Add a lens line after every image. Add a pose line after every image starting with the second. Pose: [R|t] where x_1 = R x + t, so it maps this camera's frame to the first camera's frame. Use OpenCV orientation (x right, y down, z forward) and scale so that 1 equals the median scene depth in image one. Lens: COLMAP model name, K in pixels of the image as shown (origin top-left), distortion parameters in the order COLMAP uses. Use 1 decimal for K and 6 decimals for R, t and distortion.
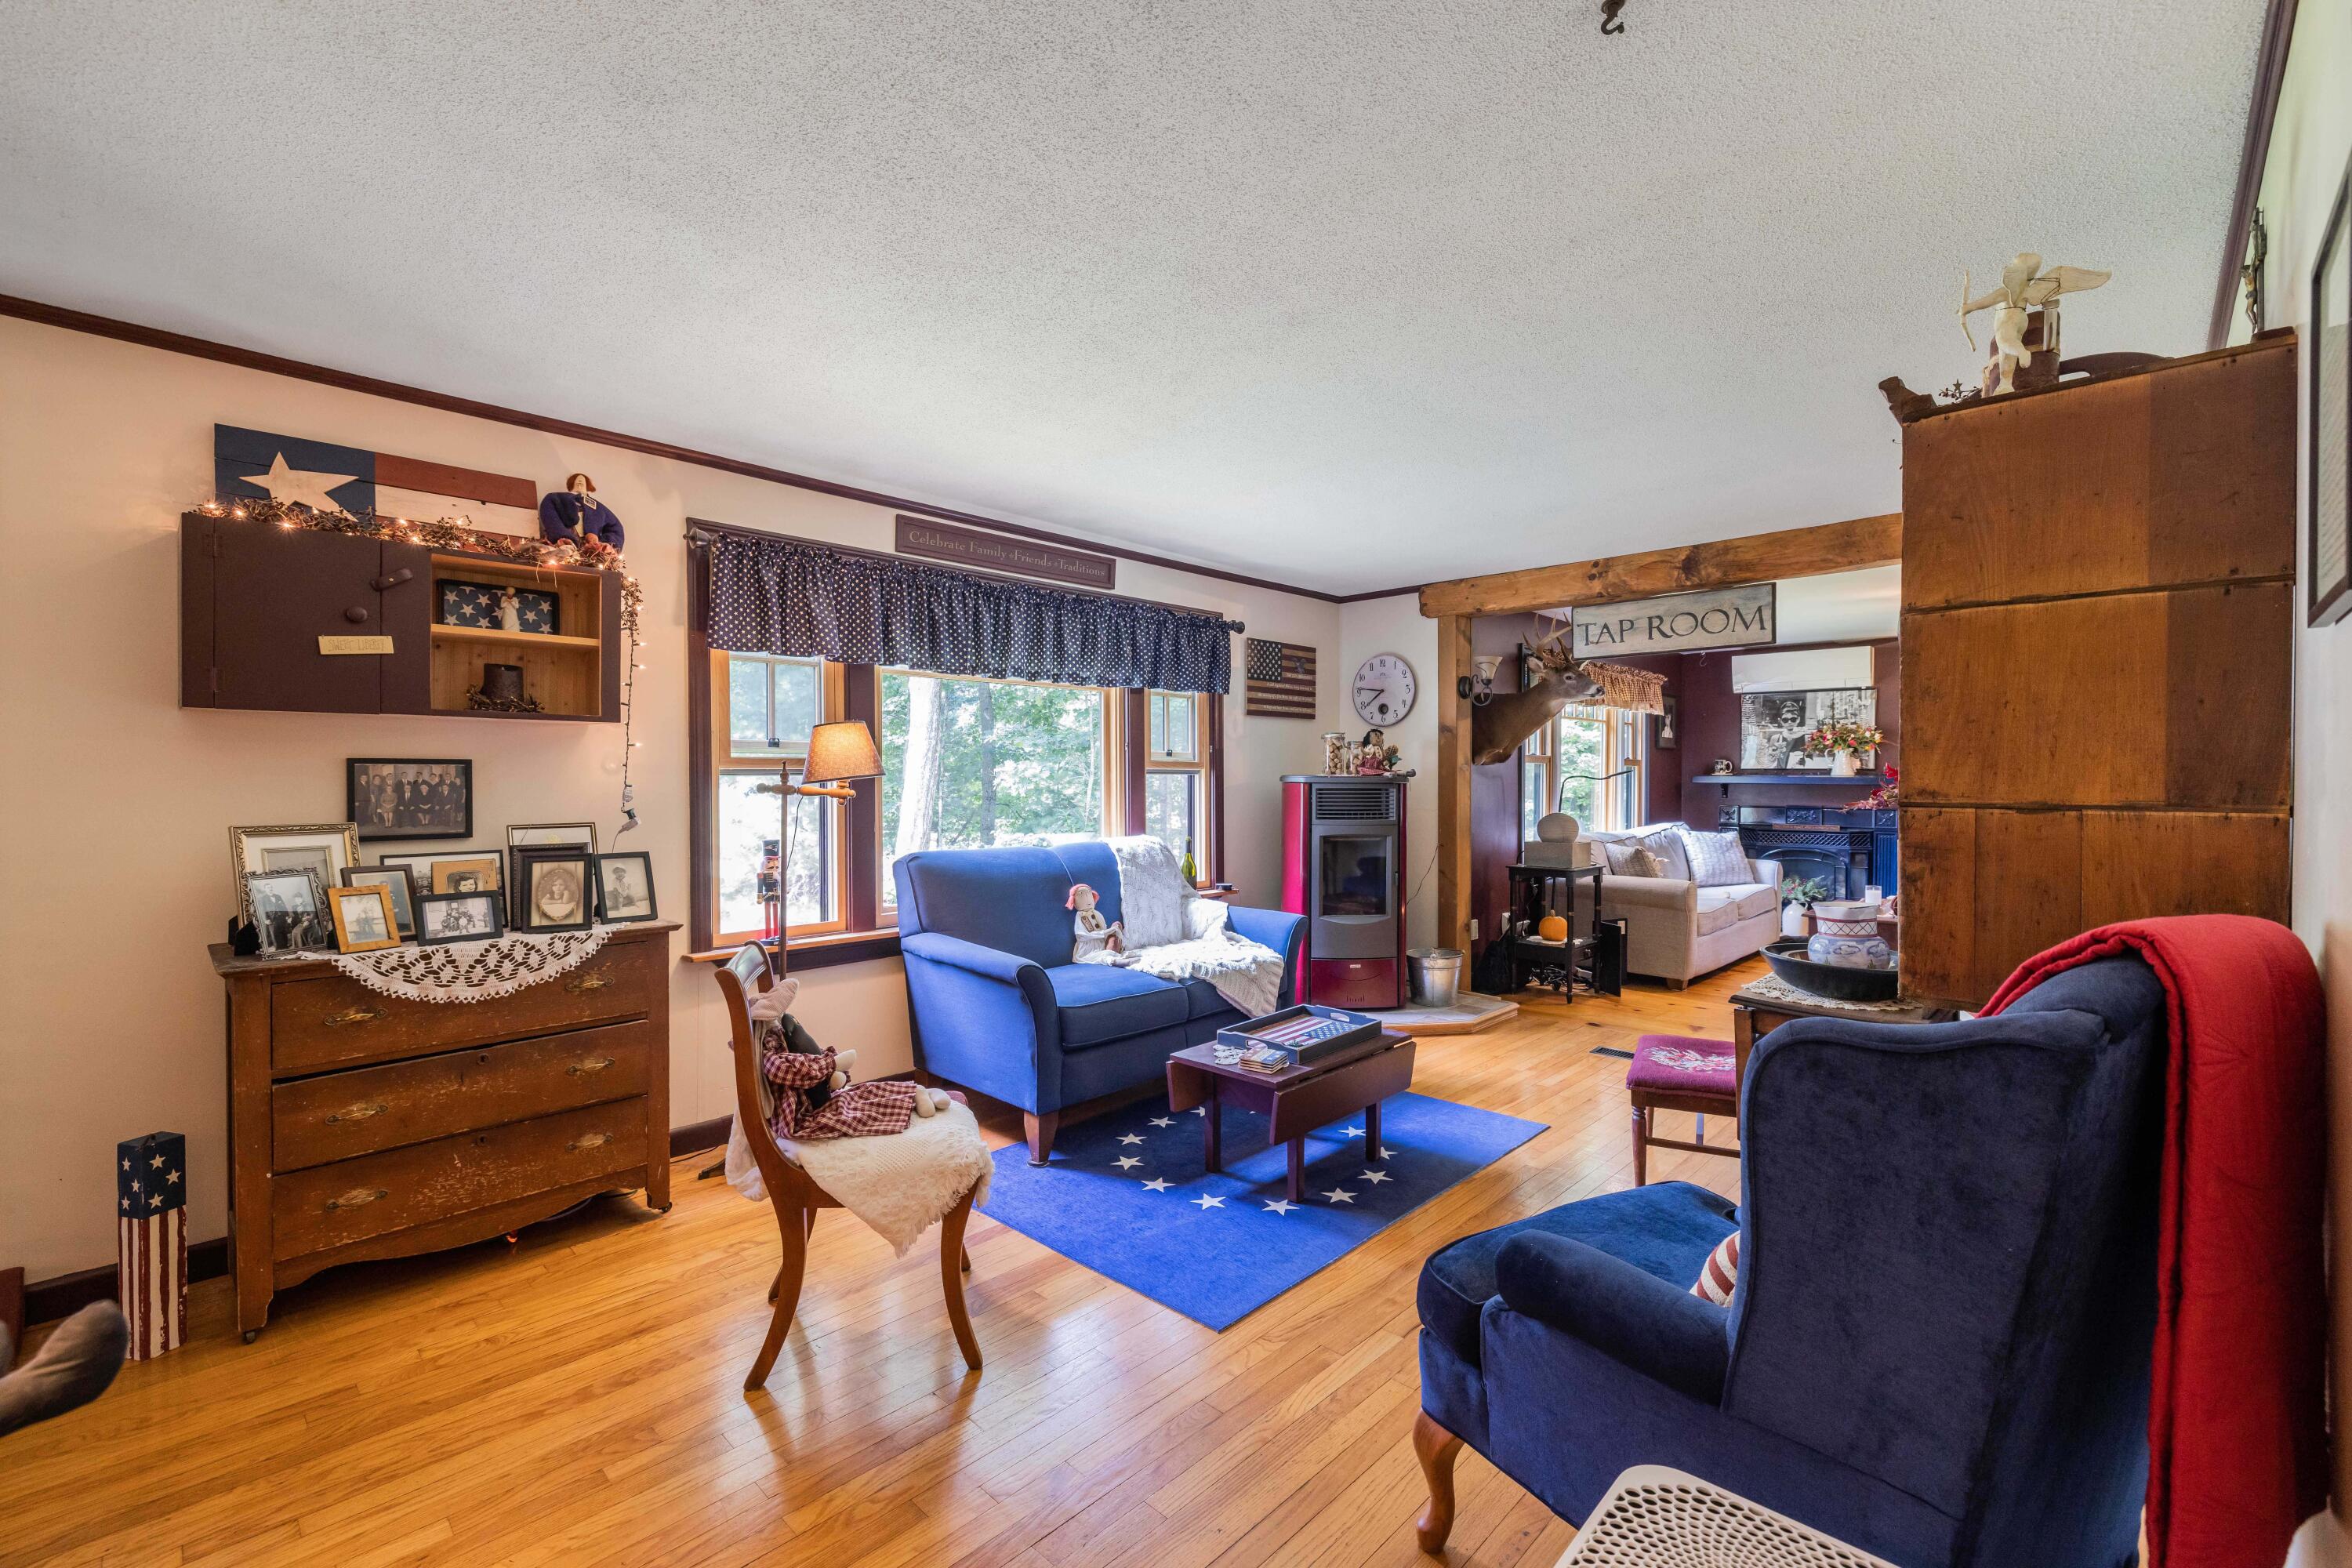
lens RADIAL K [[1001.3, 0, 1163.3], [0, 1001.3, 785.8], [0, 0, 1]] dist [0.002075, 0.000225]
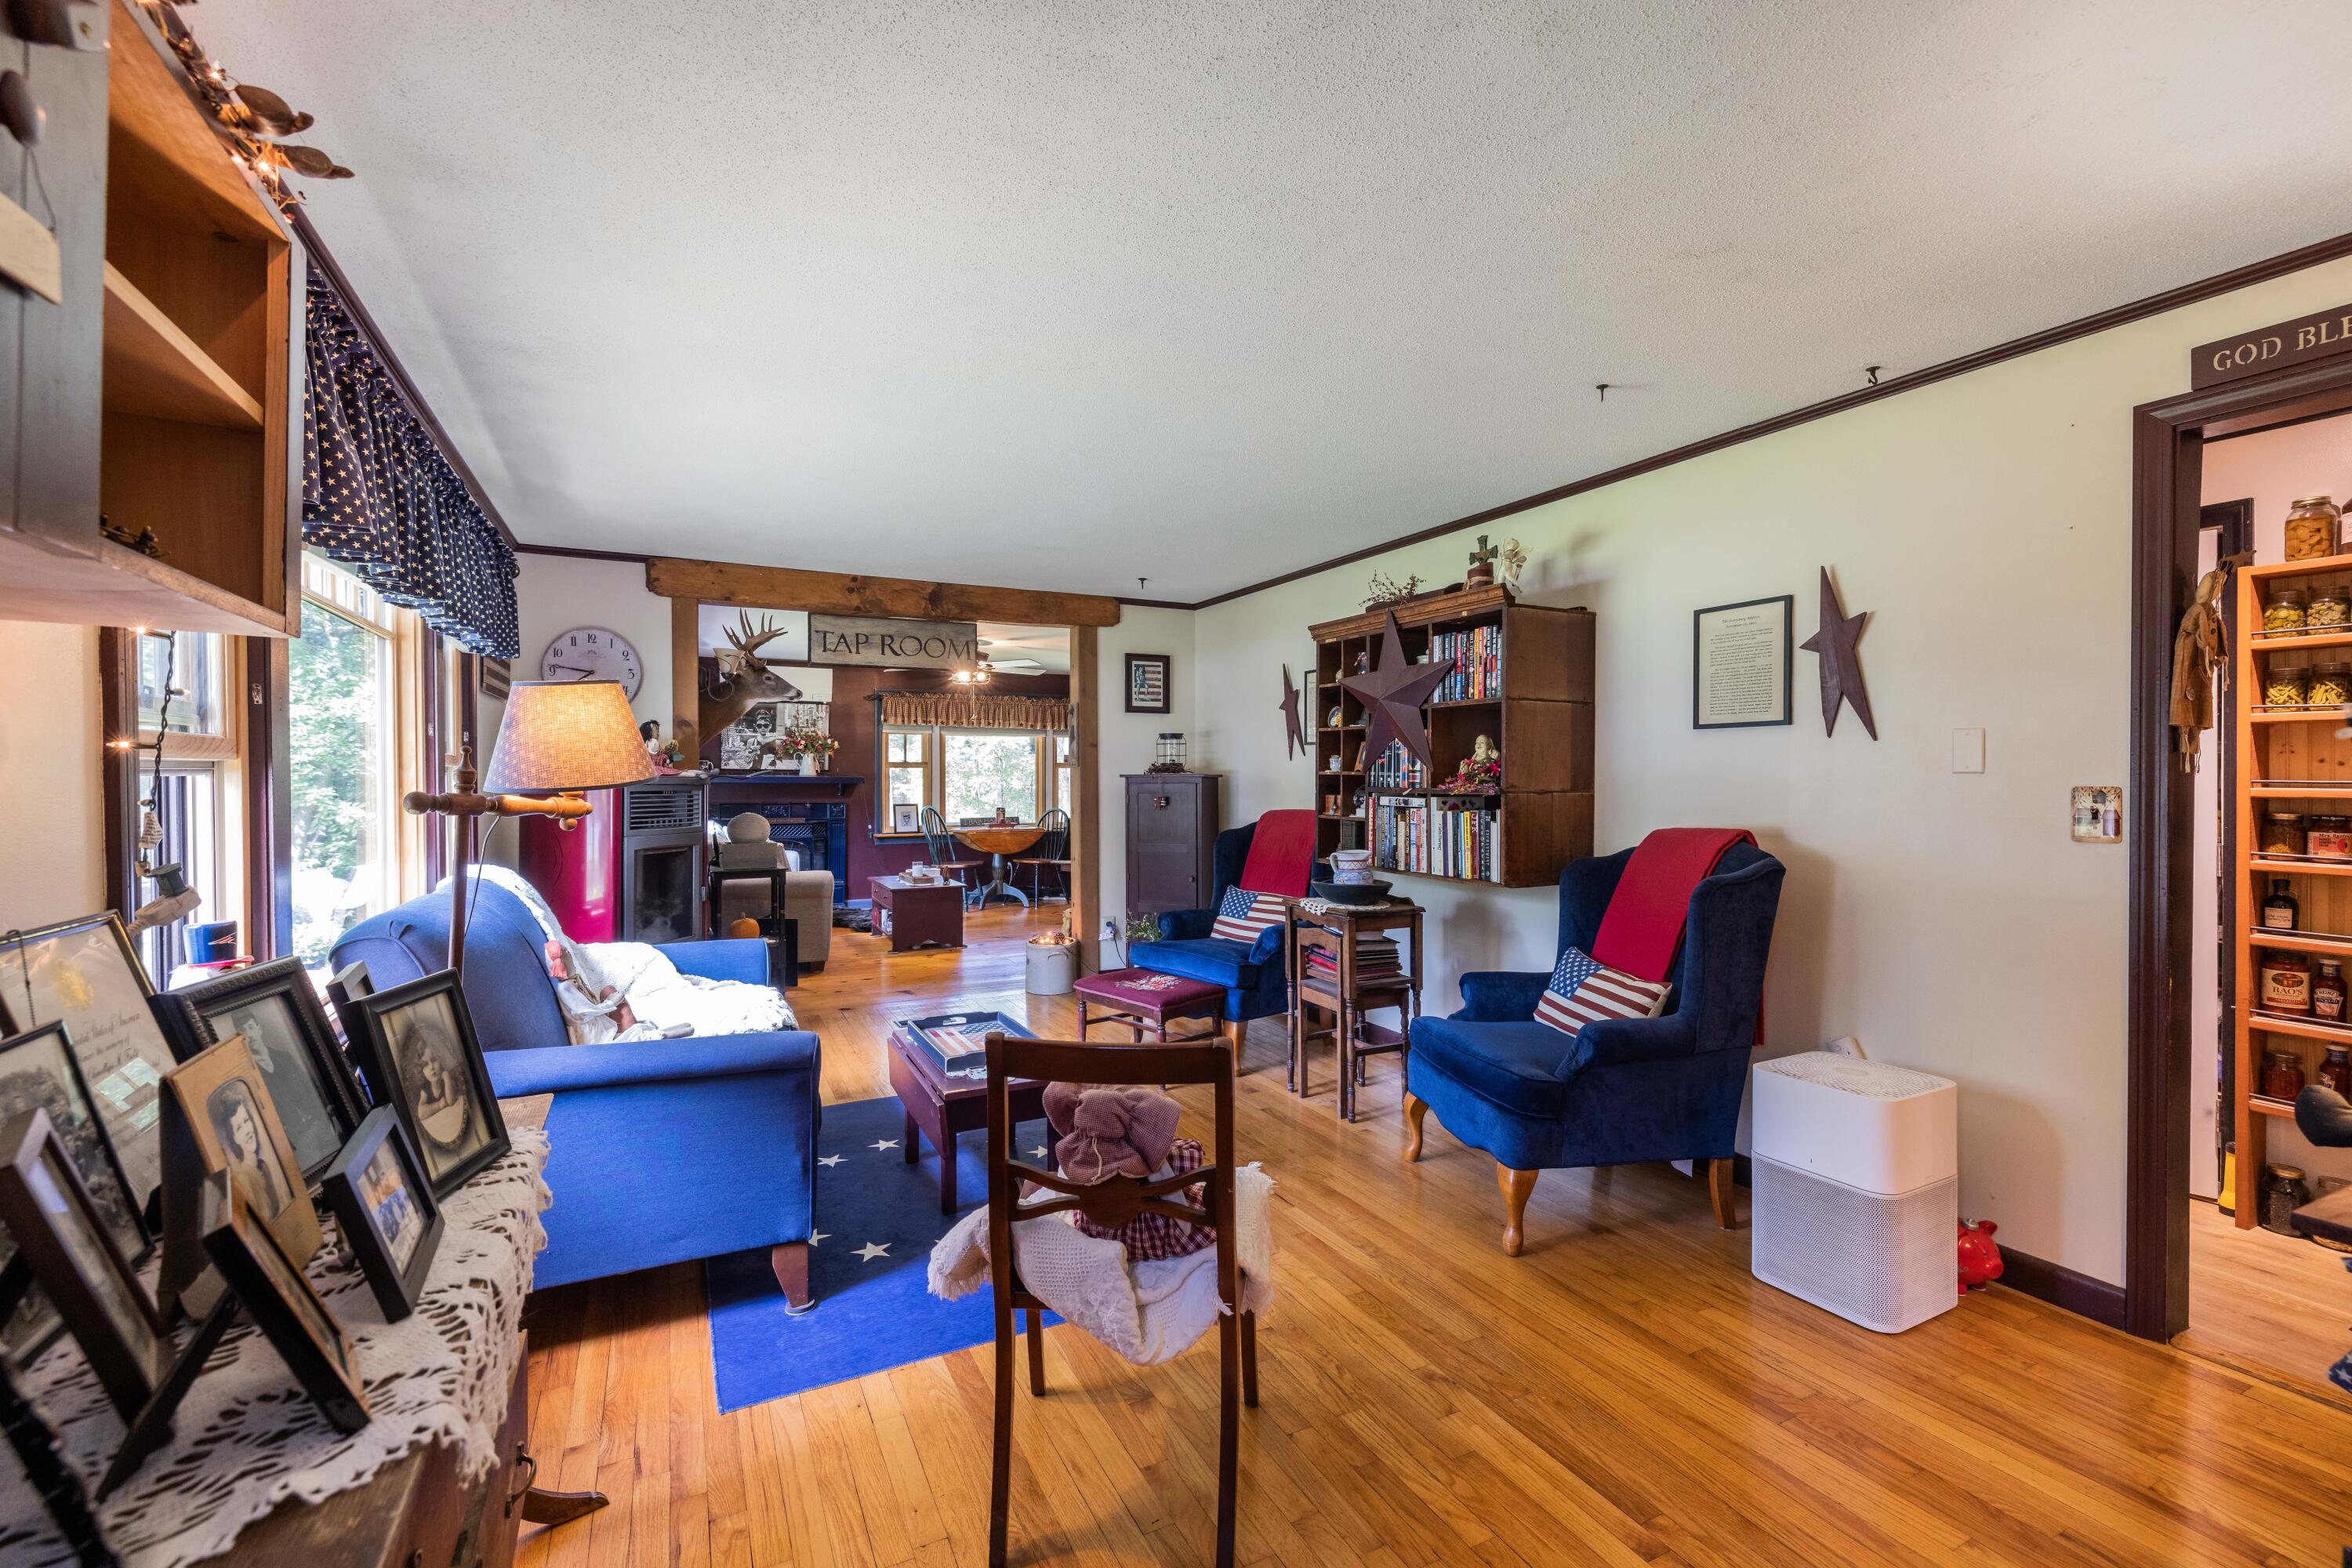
lens RADIAL K [[998.2, 0, 1173.4], [0, 998.2, 773.2], [0, 0, 1]] dist [0.000246, 0.000216]
pose [[0.332489, 0.005576, 0.943091, -0.391335], [0.005216, 0.999956, -0.007751, -0.002425], [-0.943093, 0.007496, 0.332445, 0.272361]]
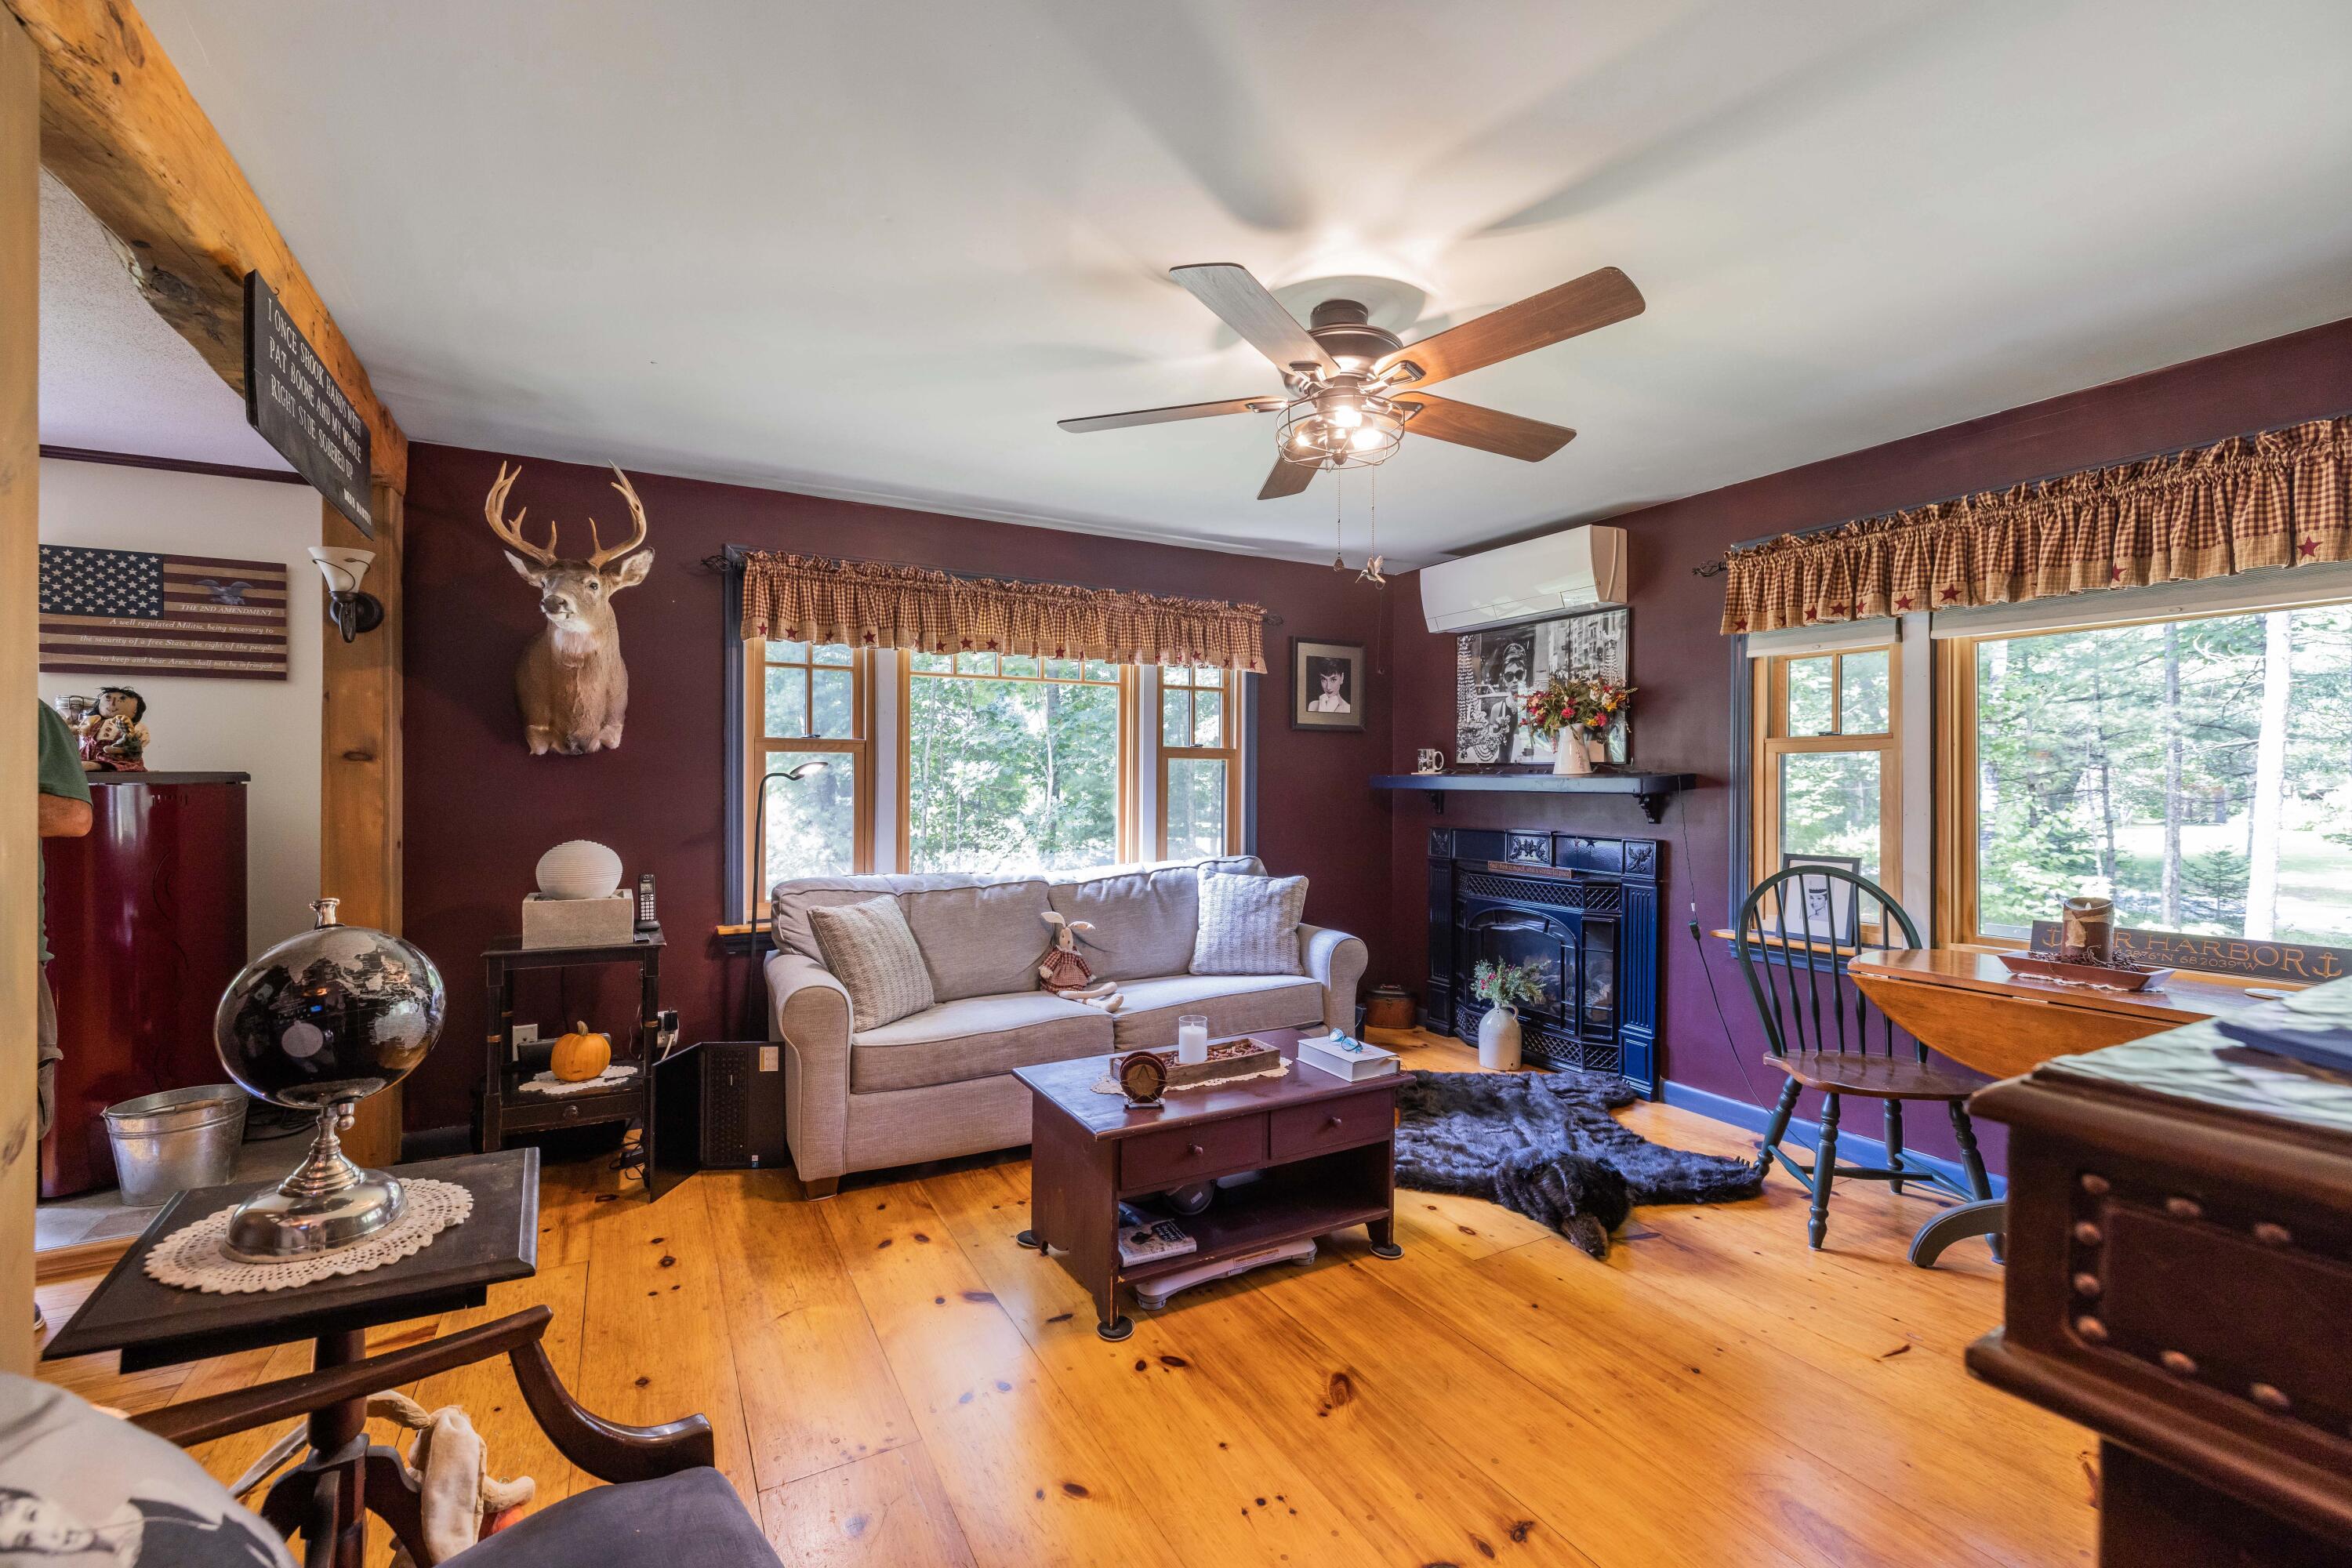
lens RADIAL K [[944.8, 0, 1143.3], [0, 944.8, 775.4], [0, 0, 1]] dist [0.001105, 0.000062]
pose [[0.952250, 0.003798, -0.305296, 0.829744], [-0.005879, 0.999965, -0.005897, -0.007979], [0.305263, 0.007411, 0.952239, 0.610582]]
